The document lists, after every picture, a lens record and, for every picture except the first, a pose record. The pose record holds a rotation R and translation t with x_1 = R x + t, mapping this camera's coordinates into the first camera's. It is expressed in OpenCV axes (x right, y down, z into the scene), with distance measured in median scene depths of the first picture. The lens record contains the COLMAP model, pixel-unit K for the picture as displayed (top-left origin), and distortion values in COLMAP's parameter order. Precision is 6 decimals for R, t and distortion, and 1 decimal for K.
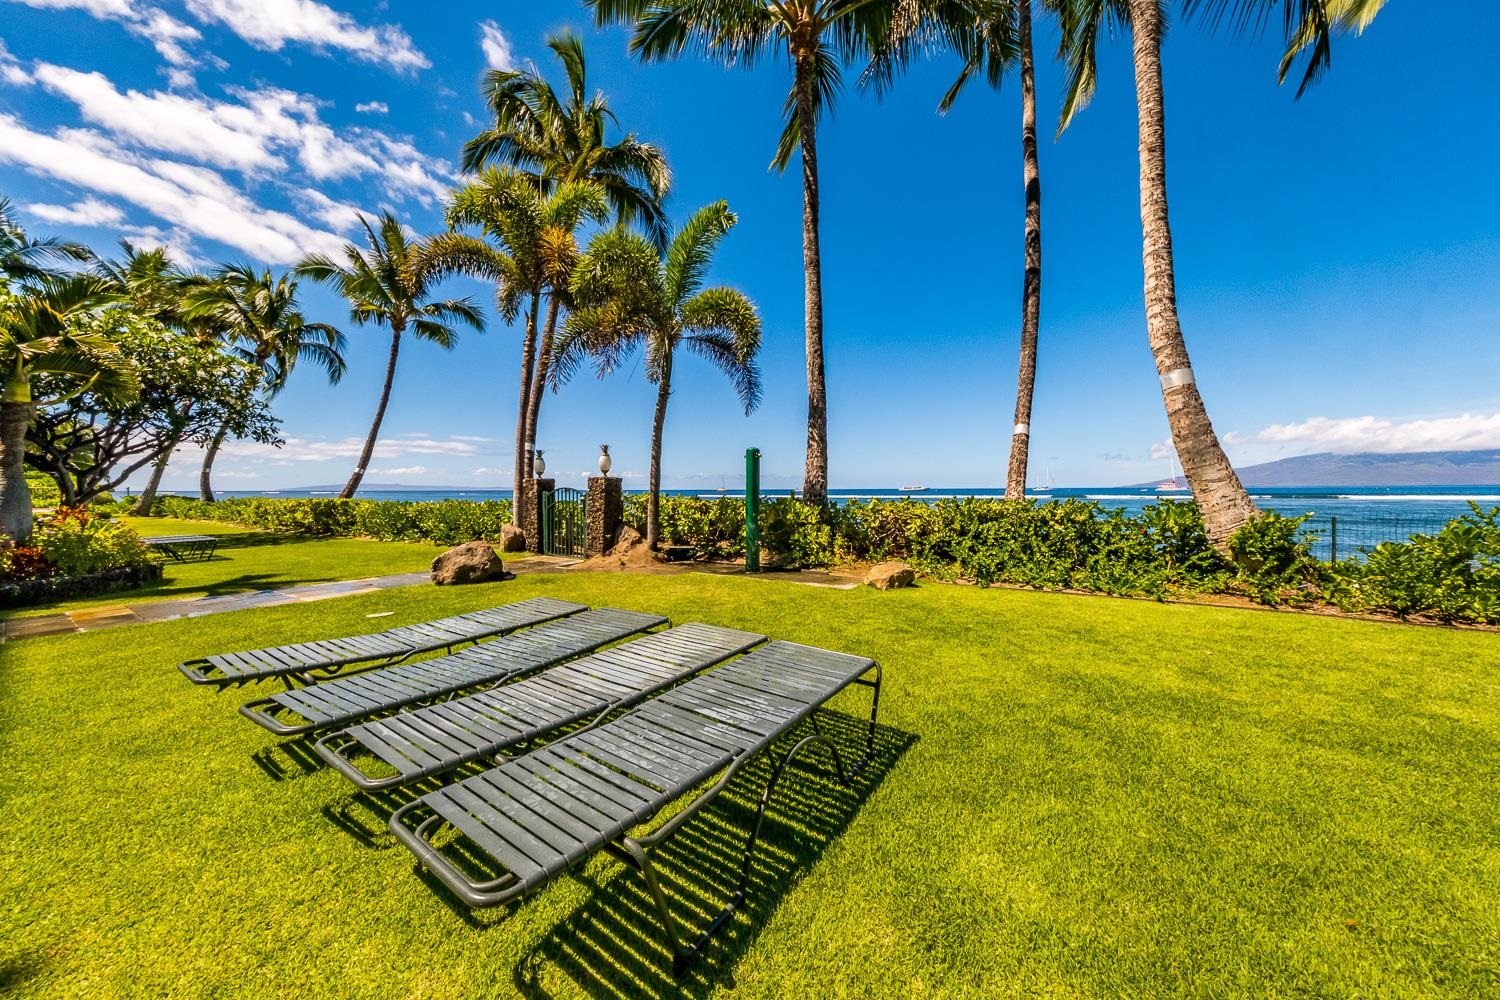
lens RADIAL K [[499.6, 0, 766.0], [0, 499.6, 493.8], [0, 0, 1]] dist [-0.001127, -0.000065]
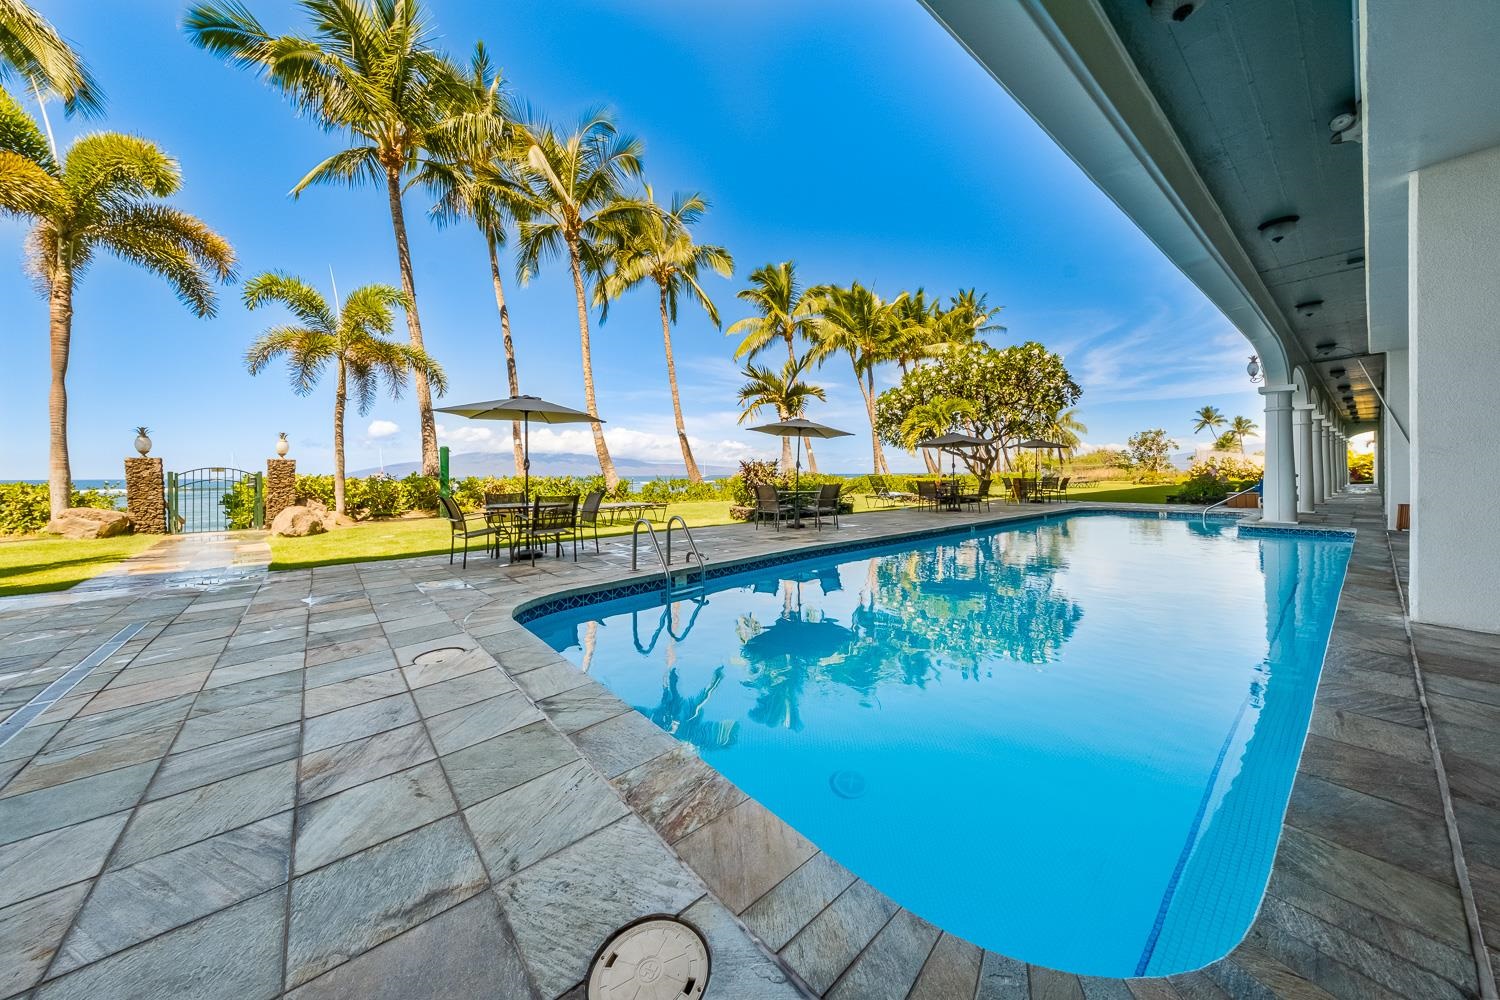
lens RADIAL K [[503.2, 0, 751.3], [0, 503.2, 477.5], [0, 0, 1]] dist [0.000264, 0.000041]
pose [[0.257470, -0.001732, 0.966285, -1.225870], [0.019616, 0.999802, -0.003435, 0.037103], [-0.966087, 0.019839, 0.257453, -0.408289]]
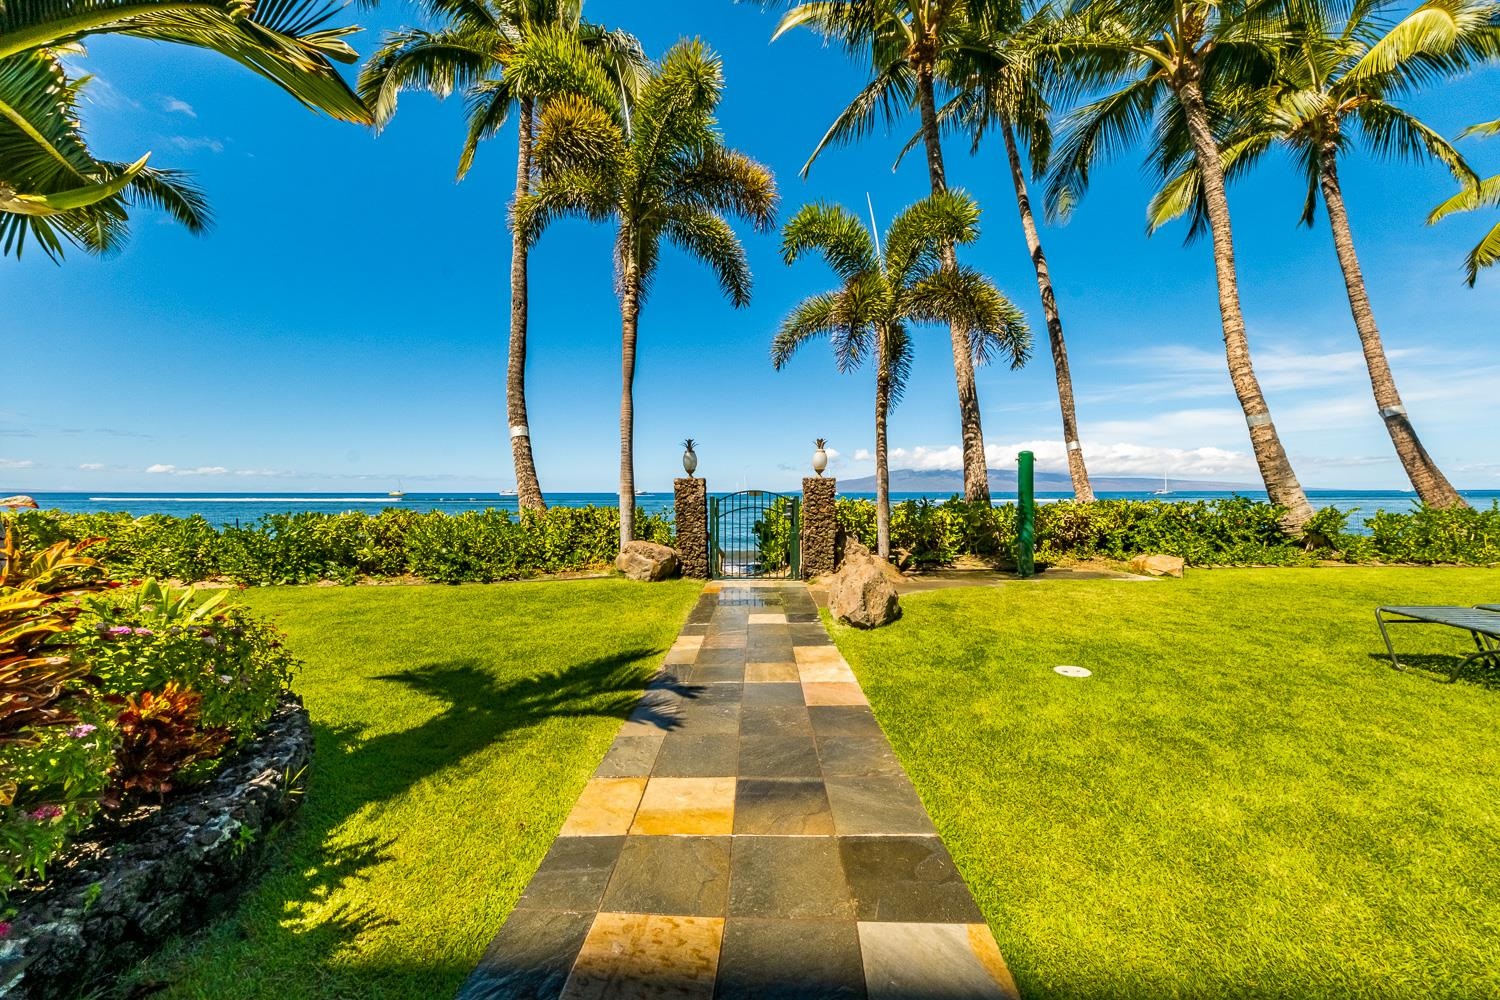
lens RADIAL K [[499.6, 0, 766.0], [0, 499.6, 493.8], [0, 0, 1]] dist [-0.001127, -0.000065]
pose [[0.851509, -0.000218, 0.524341, -0.847404], [0.004872, 0.999960, -0.007498, -0.001613], [-0.524318, 0.008939, 0.851476, 0.351135]]
